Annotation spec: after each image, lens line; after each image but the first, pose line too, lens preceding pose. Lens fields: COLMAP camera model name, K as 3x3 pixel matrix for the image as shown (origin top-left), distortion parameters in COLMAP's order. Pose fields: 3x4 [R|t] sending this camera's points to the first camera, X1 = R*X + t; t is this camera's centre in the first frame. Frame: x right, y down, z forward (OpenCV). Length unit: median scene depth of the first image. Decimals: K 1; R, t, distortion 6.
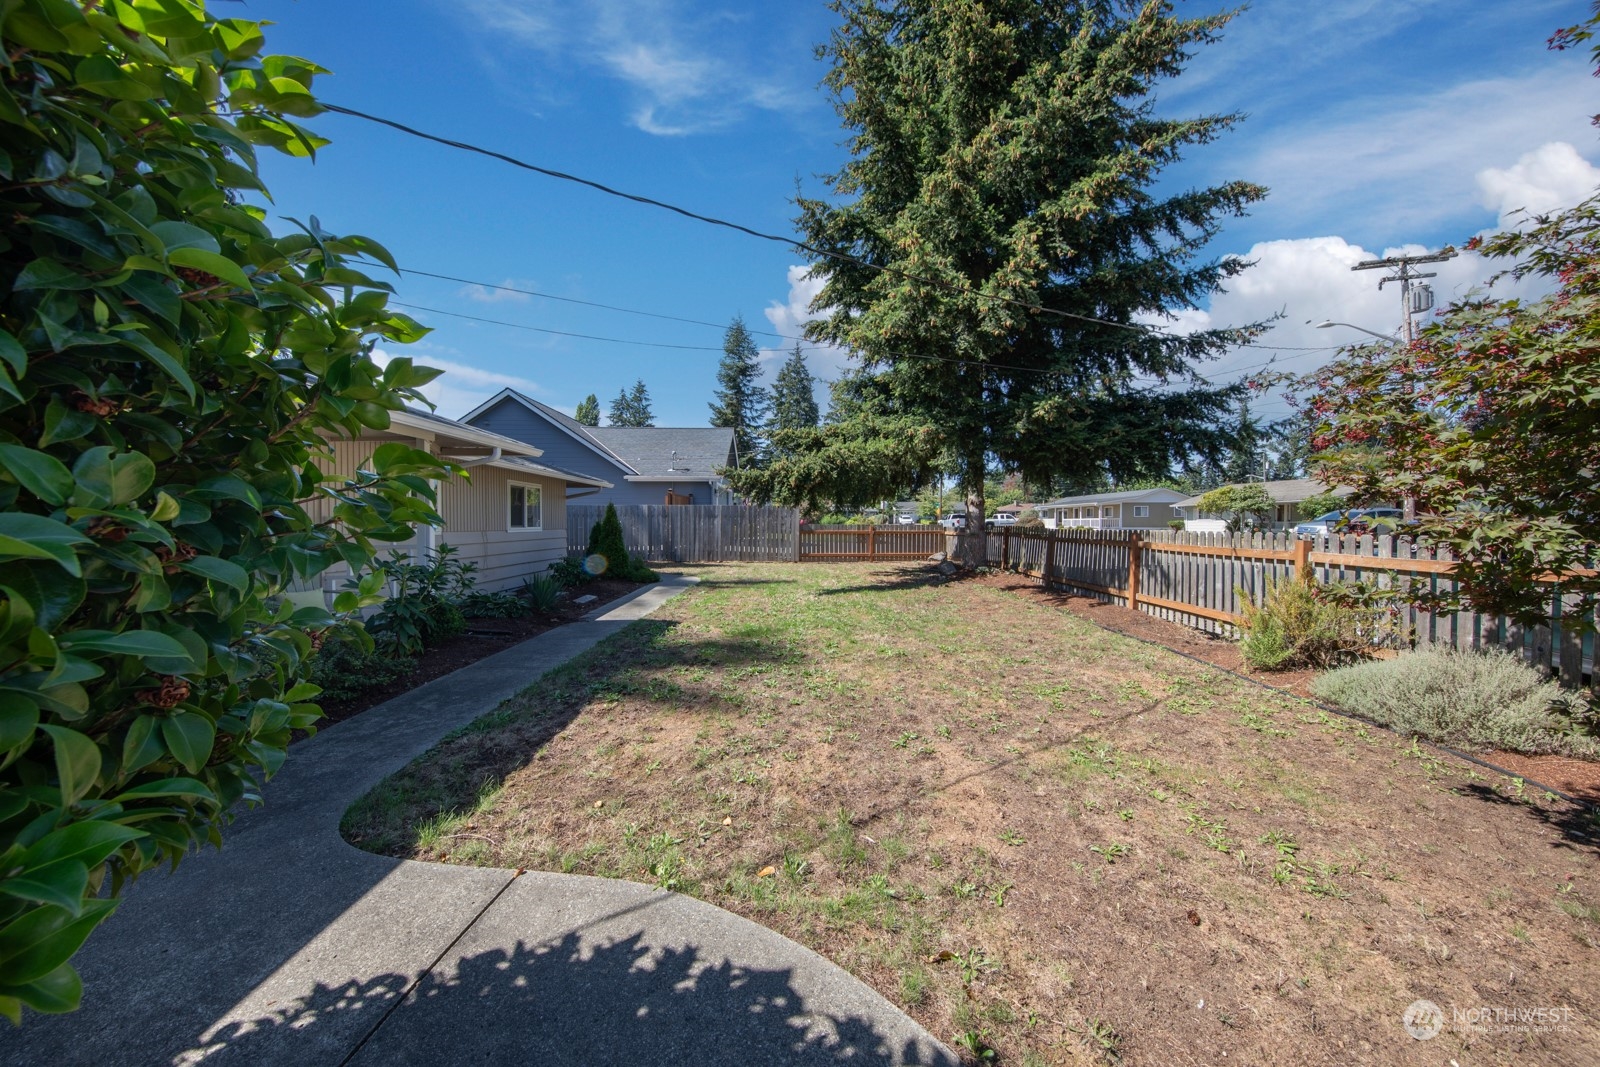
lens RADIAL K [[509.3, 0, 805.9], [0, 509.3, 526.3], [0, 0, 1]] dist [0.006232, -0.002083]
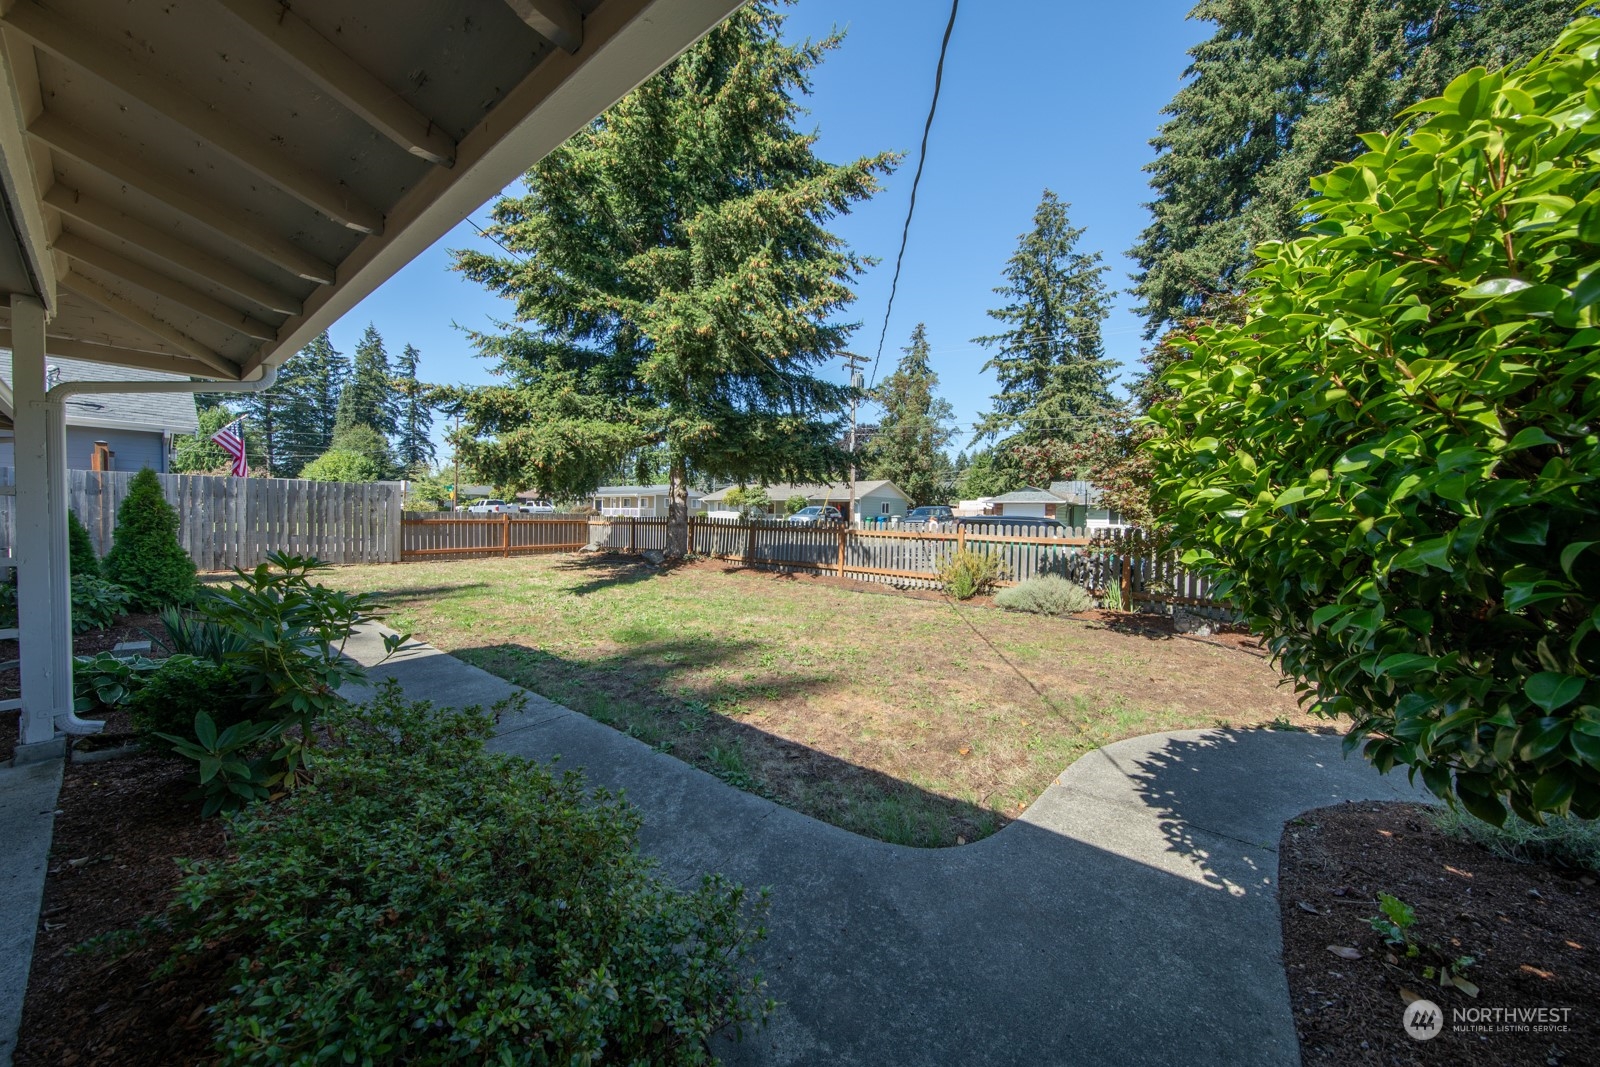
lens RADIAL K [[509.3, 0, 824.3], [0, 509.3, 529.7], [0, 0, 1]] dist [0.006232, -0.002083]
pose [[0.611181, -0.010513, 0.791421, -0.944123], [-0.012535, 0.999658, 0.022960, -0.000601], [-0.791391, -0.023953, 0.610840, 0.327624]]
